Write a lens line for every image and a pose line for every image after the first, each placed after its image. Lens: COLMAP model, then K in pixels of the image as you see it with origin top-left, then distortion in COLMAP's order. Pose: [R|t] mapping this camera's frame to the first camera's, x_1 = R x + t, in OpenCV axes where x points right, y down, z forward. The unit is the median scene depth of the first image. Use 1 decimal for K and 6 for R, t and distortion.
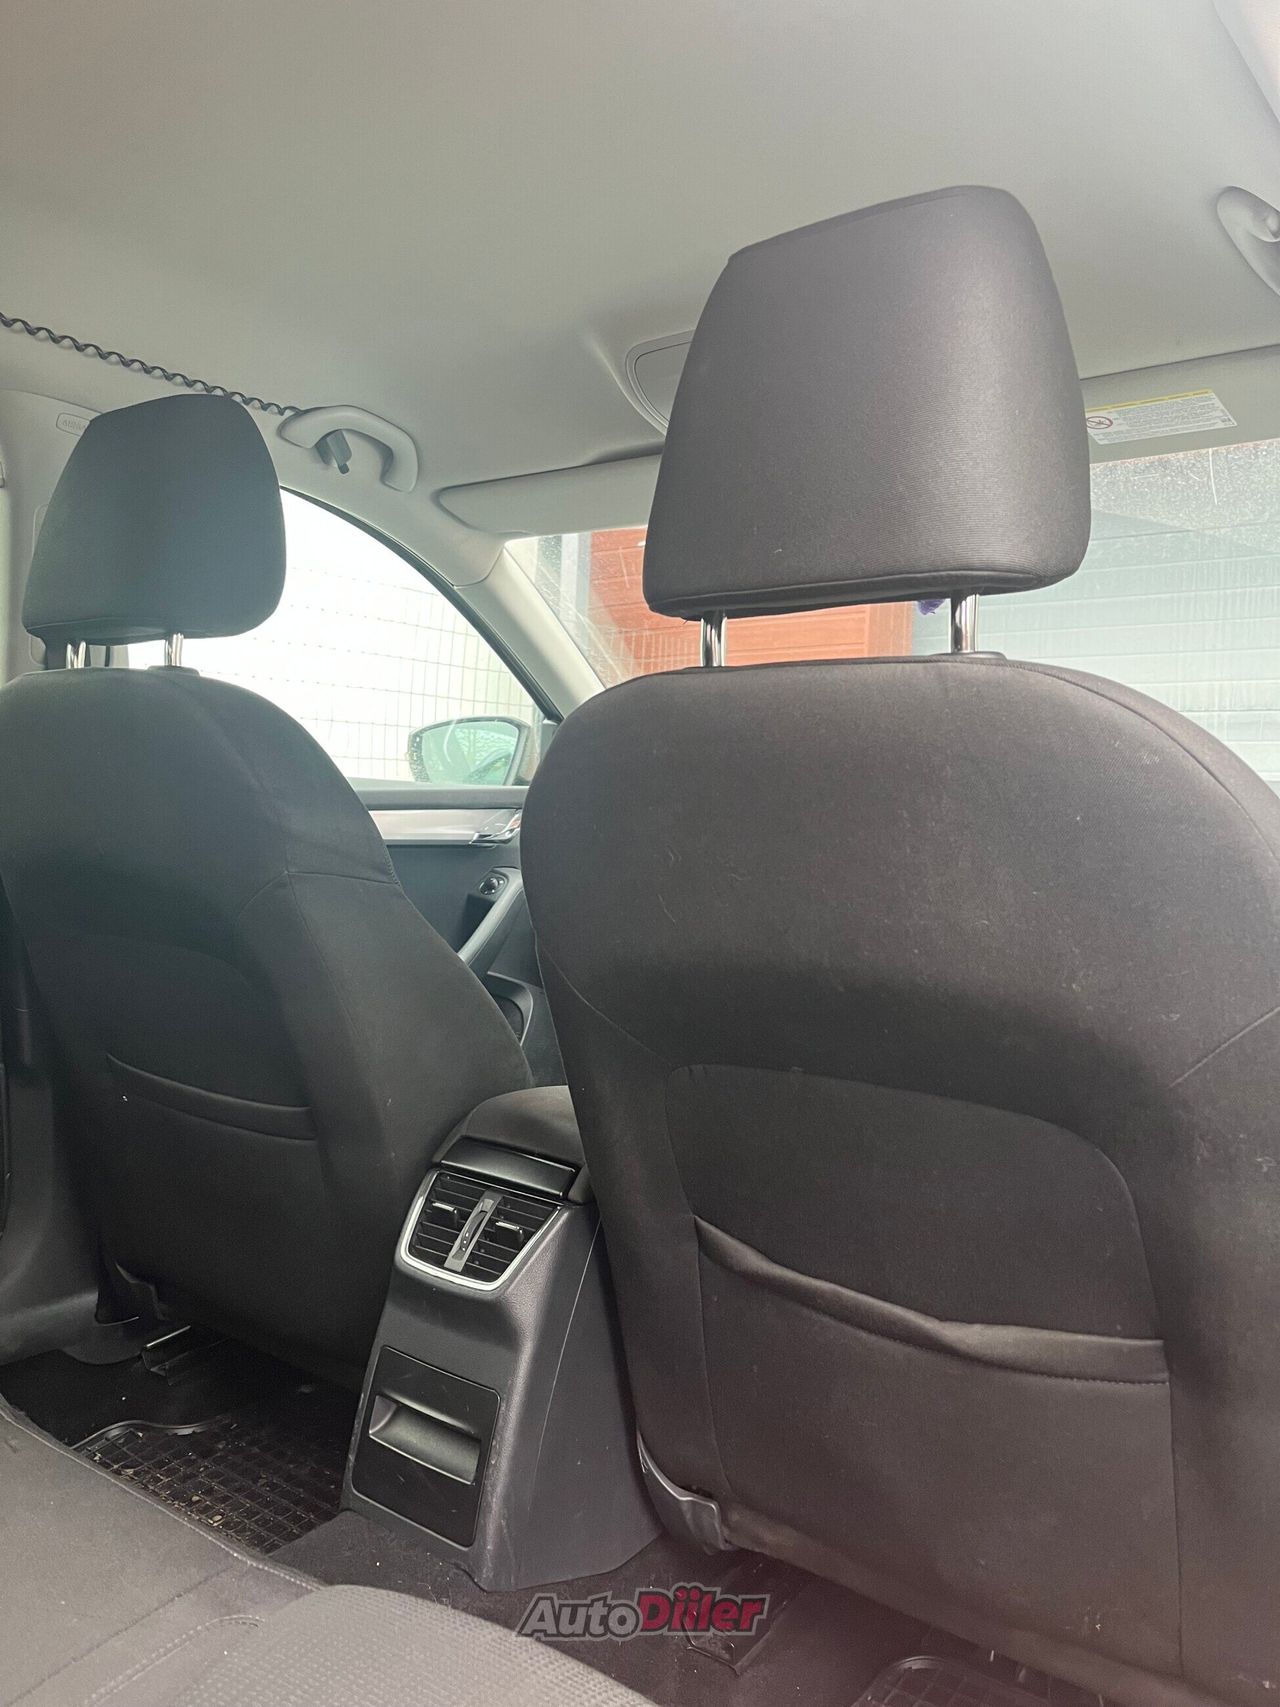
lens RADIAL K [[1319.9, 0, 638.9], [0, 1319.9, 862.8], [0, 0, 1]] dist [0.040692, -0.034694]
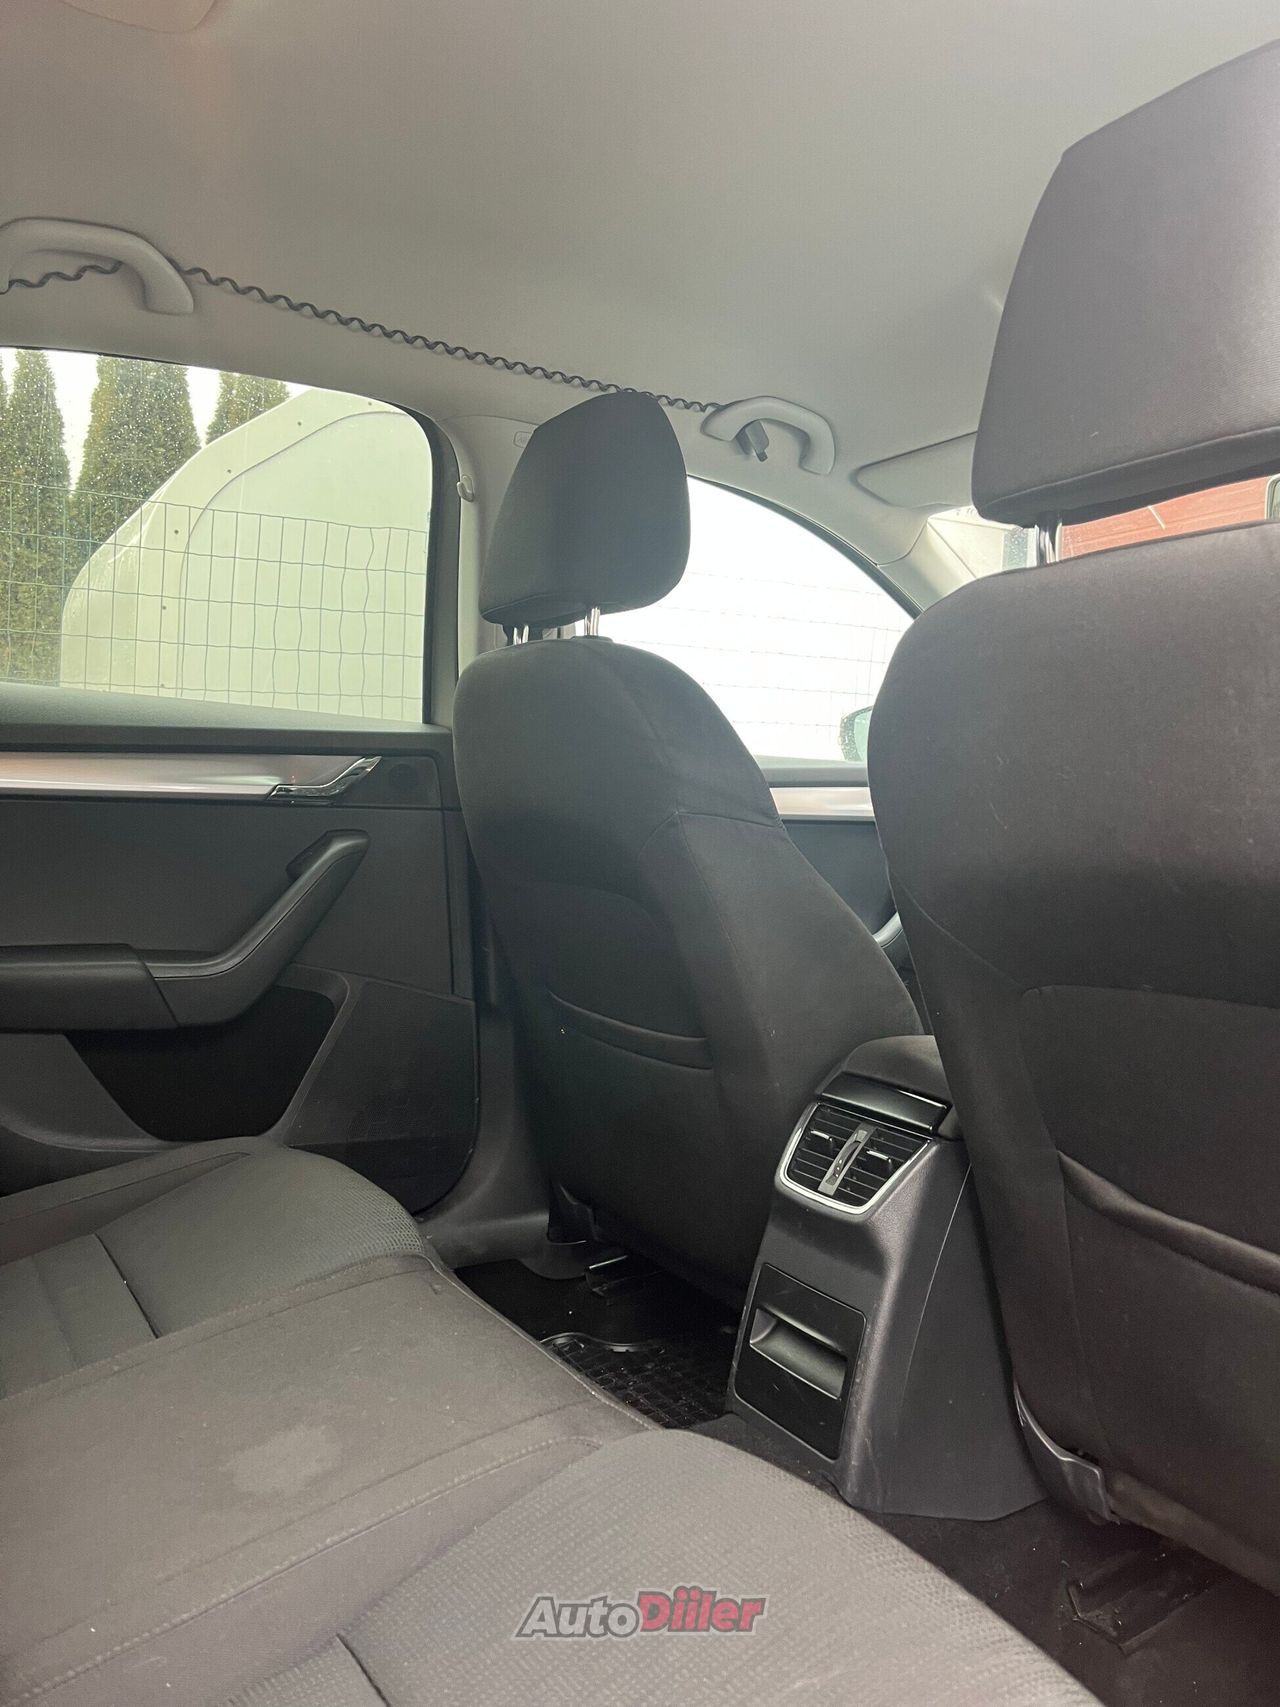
lens RADIAL K [[1319.9, 0, 638.9], [0, 1319.9, 862.8], [0, 0, 1]] dist [0.040692, -0.034694]
pose [[0.928802, -0.000062, -0.370576, 0.105612], [-0.009609, 0.999660, -0.024250, 0.073615], [0.370452, 0.026084, 0.928485, -0.021486]]
